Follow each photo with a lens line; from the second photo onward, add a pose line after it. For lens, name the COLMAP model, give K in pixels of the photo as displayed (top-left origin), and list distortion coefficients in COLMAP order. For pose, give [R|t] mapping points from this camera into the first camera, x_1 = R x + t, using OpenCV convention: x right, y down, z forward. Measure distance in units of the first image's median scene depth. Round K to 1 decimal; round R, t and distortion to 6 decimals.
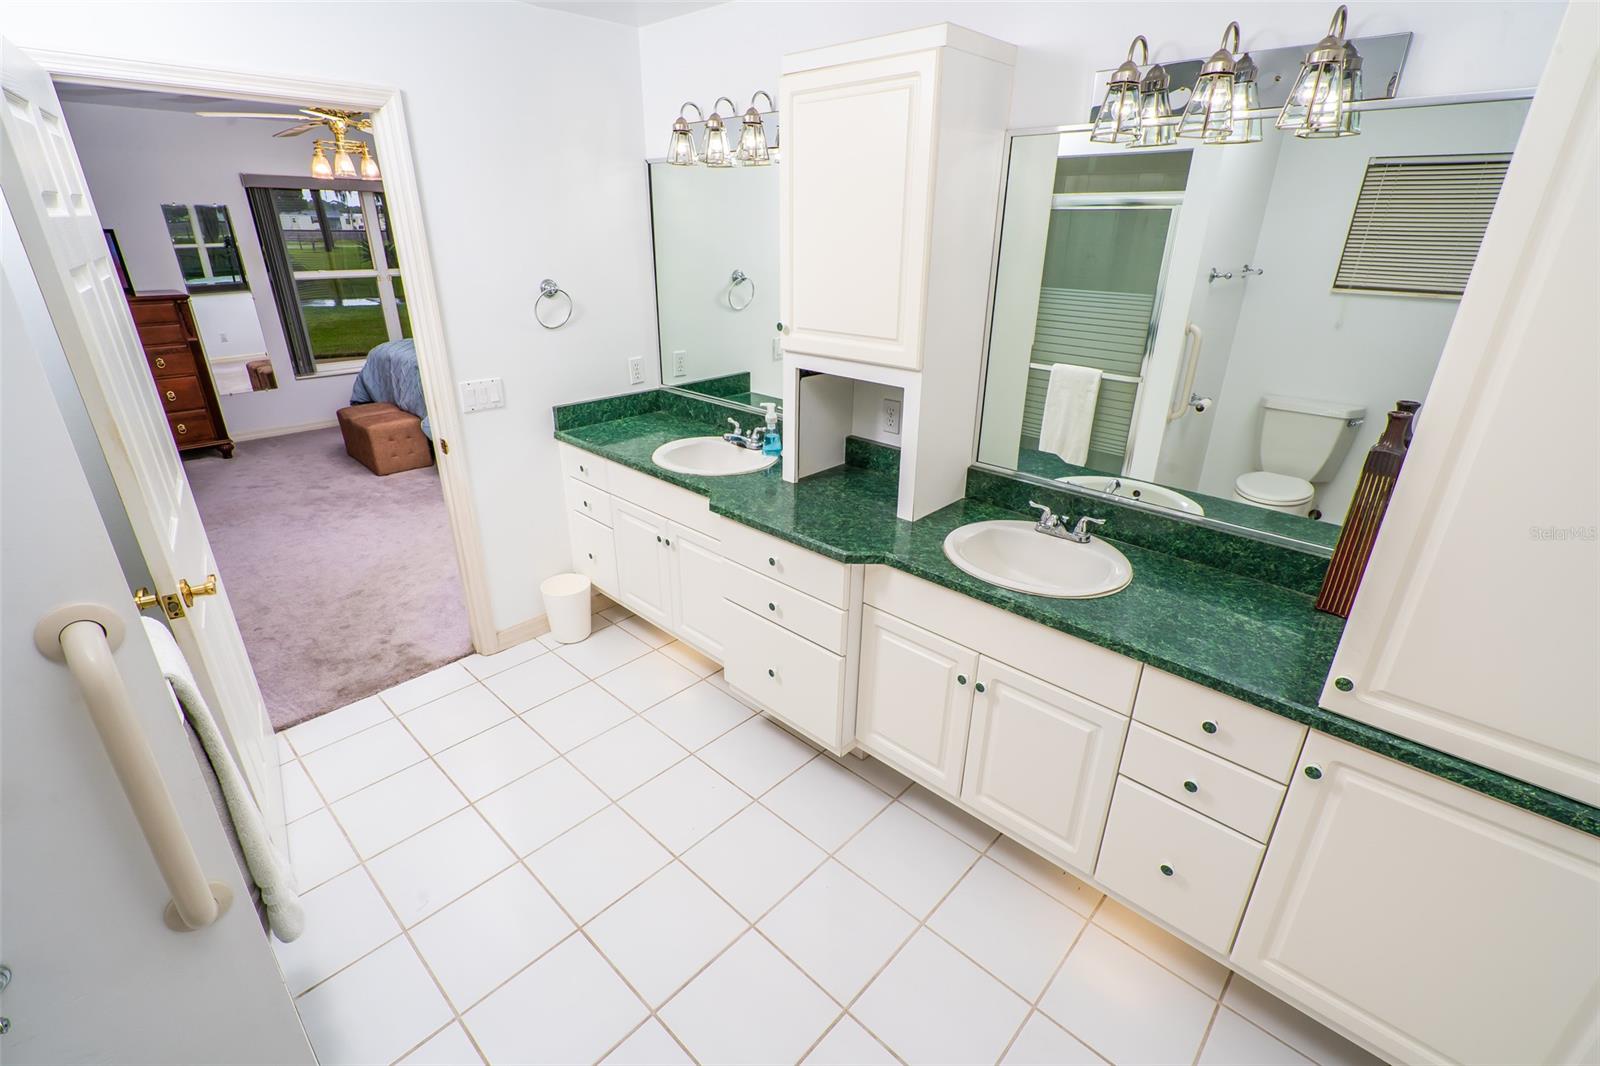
lens RADIAL K [[720.3, 0, 793.0], [0, 720.3, 532.6], [0, 0, 1]] dist [-0.005306, 0.001555]
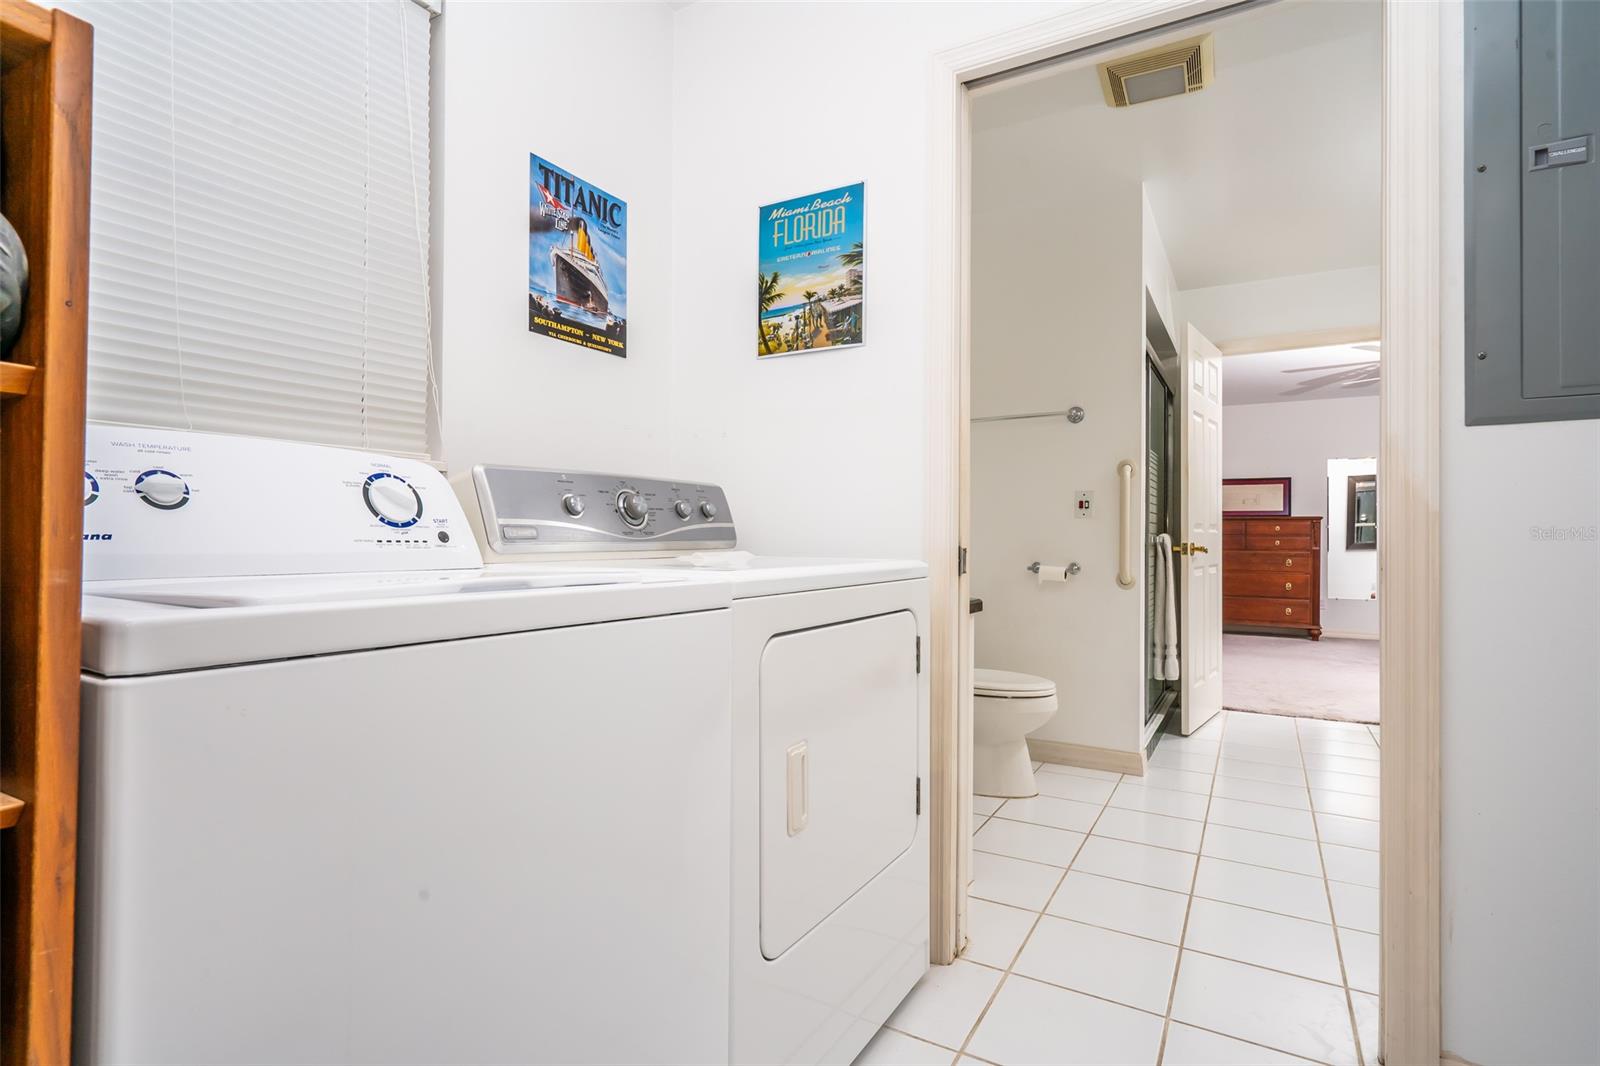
lens RADIAL K [[810.0, 0, 793.5], [0, 810.0, 525.7], [0, 0, 1]] dist [0.012691, 0.000366]
pose [[0.232407, -0.024026, -0.972322, 0.685529], [-0.389225, 0.913858, -0.115615, 0.410351], [0.891342, 0.405321, 0.203035, -0.314255]]
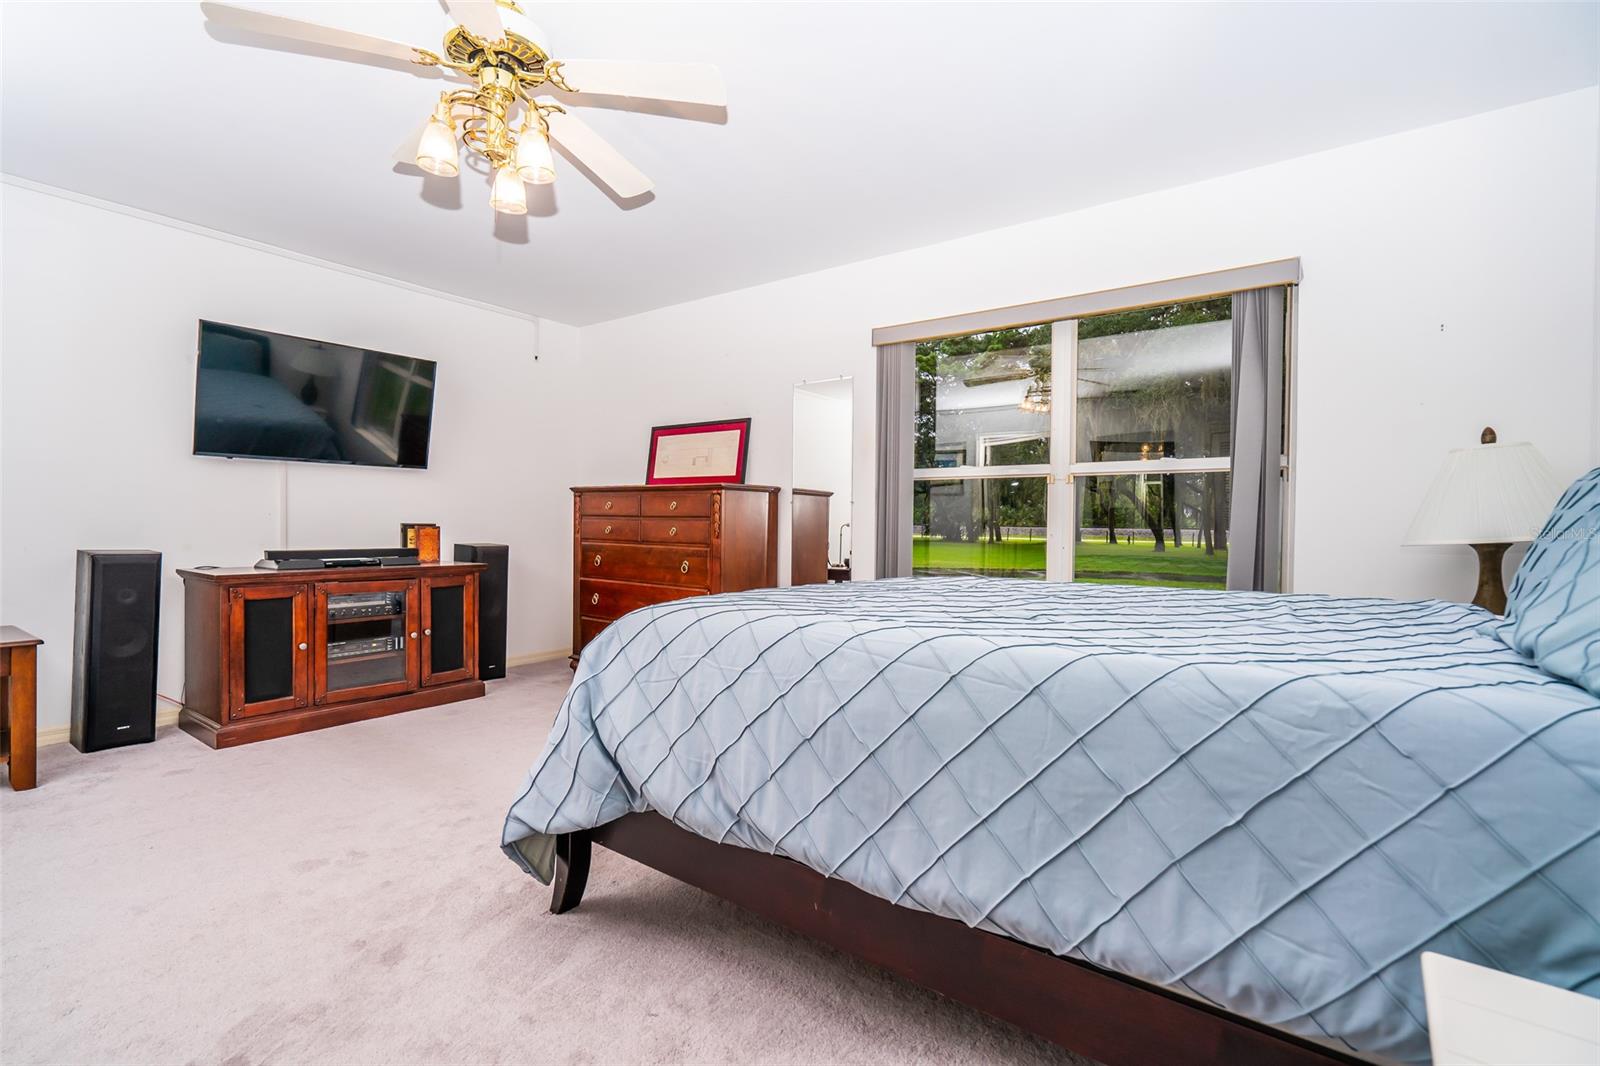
lens RADIAL K [[720.3, 0, 803.1], [0, 720.3, 523.3], [0, 0, 1]] dist [-0.005306, 0.001555]
pose [[0.125051, -0.006931, -0.992126, -0.170413], [-0.395338, 0.916813, -0.056235, -0.469180], [0.909984, 0.399257, 0.111908, 1.664172]]
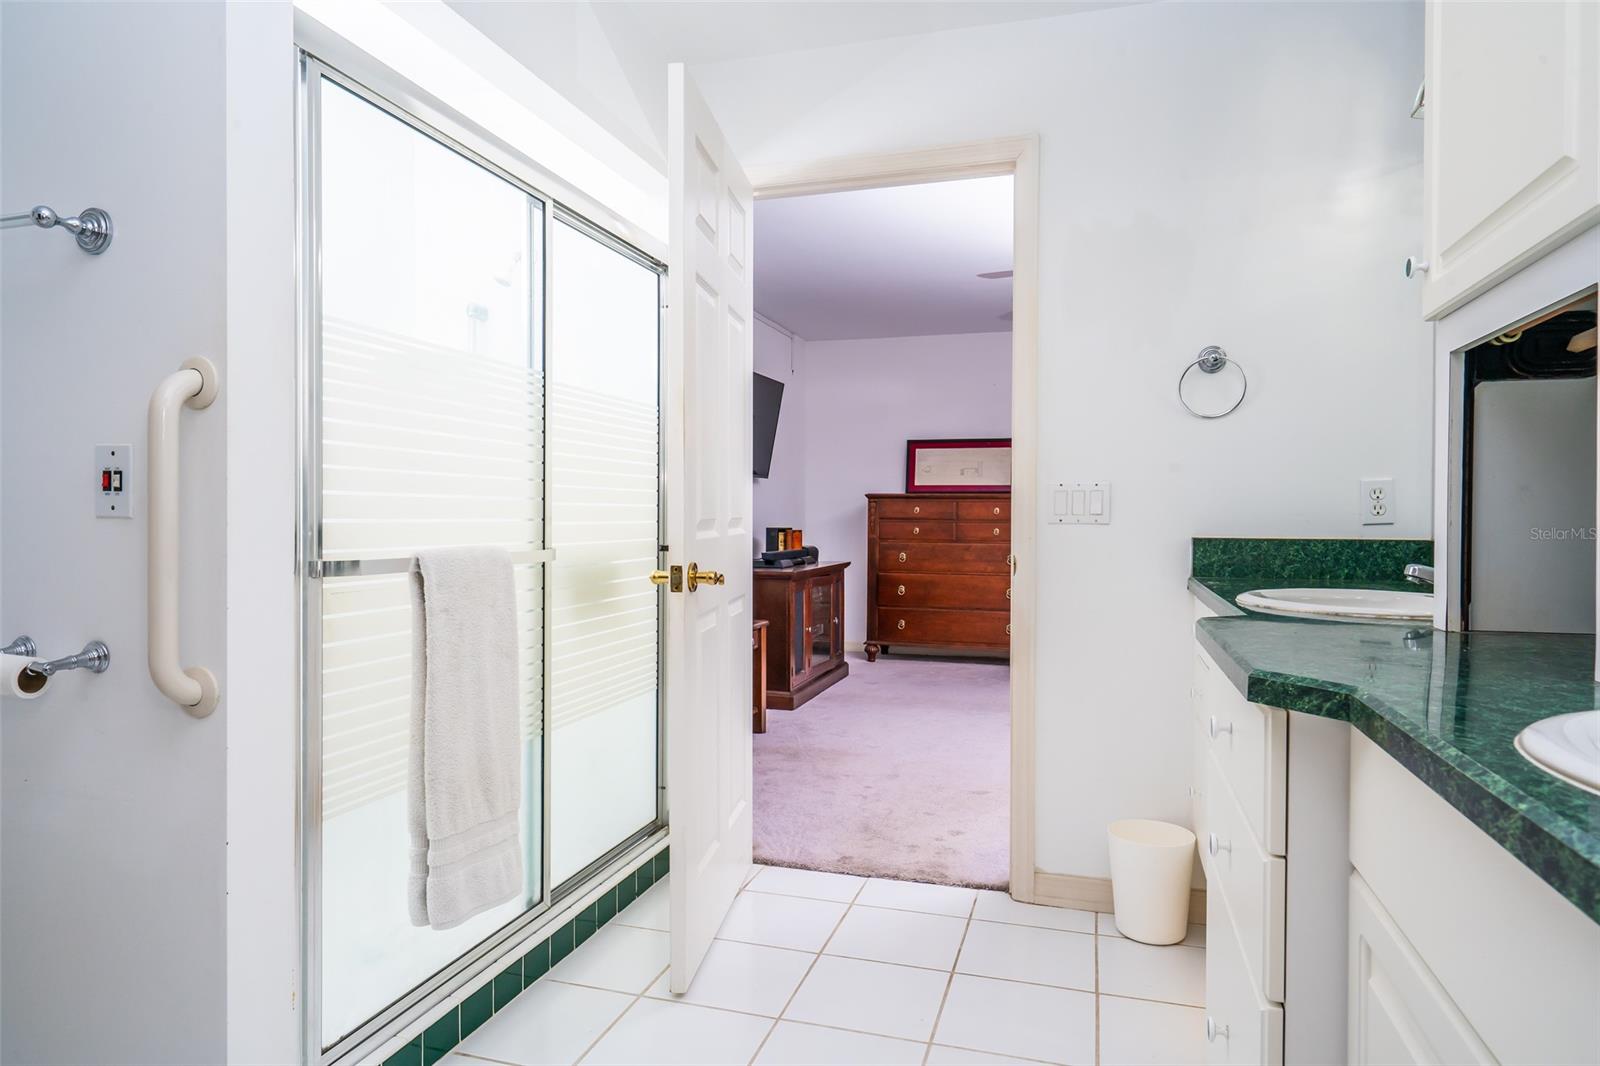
lens RADIAL K [[972.3, 0, 798.0], [0, 972.3, 530.9], [0, 0, 1]] dist [-0.000071, -0.000560]
pose [[0.443322, 0.004578, -0.896351, 0.267492], [-0.351214, 0.920916, -0.169002, 0.081716], [0.824690, 0.389734, 0.409870, 0.353905]]
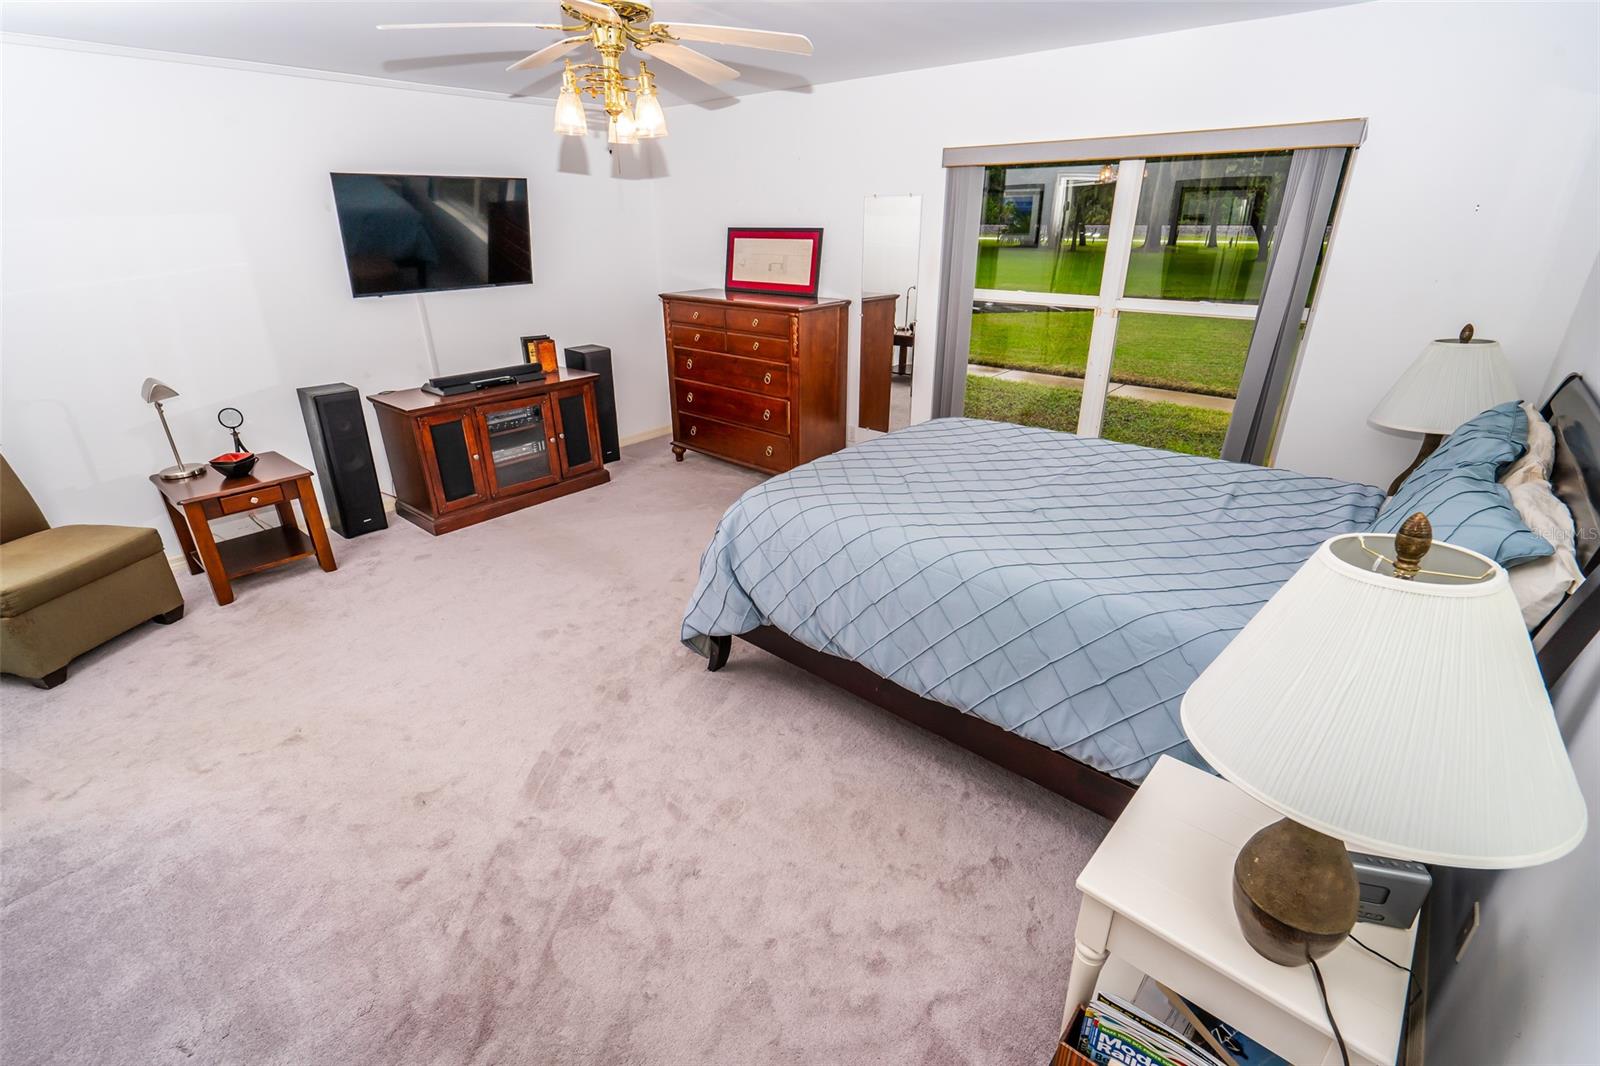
lens RADIAL K [[720.3, 0, 815.0], [0, 720.3, 528.3], [0, 0, 1]] dist [-0.005306, 0.001555]
pose [[0.056311, 0.378195, -0.924012, 0.015502], [-0.390138, 0.860234, 0.328315, -0.643075], [0.919033, 0.342004, 0.195989, 1.553466]]
